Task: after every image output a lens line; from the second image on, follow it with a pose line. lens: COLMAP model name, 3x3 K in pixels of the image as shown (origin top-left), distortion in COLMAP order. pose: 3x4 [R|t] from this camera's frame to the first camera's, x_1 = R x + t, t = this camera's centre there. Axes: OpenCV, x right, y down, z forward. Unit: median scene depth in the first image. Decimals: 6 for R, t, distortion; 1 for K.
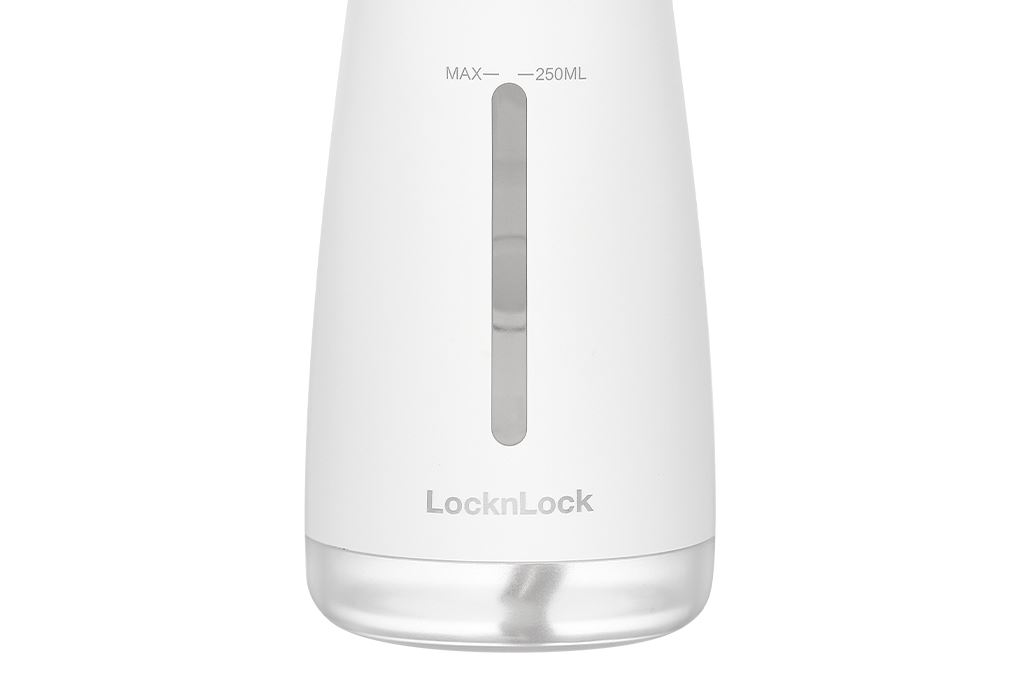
lens RADIAL K [[3356.5, 0, 509.2], [0, 3356.5, 340.9], [0, 0, 1]] dist [-0.033914, 0.000000]
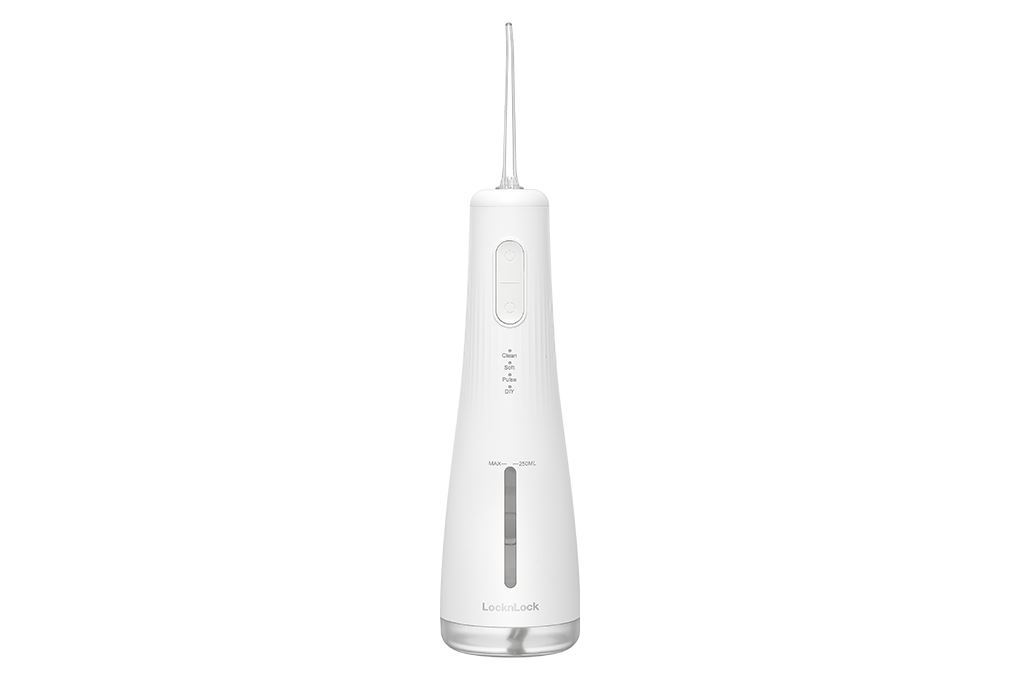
lens RADIAL K [[3356.5, 0, 508.6], [0, 3356.5, 338.8], [0, 0, 1]] dist [-0.033914, 0.000000]
pose [[0.999998, -0.000936, 0.001598, -0.005995], [0.000945, 0.999982, -0.005880, -0.168035], [-0.001593, 0.005882, 0.999981, -1.926935]]
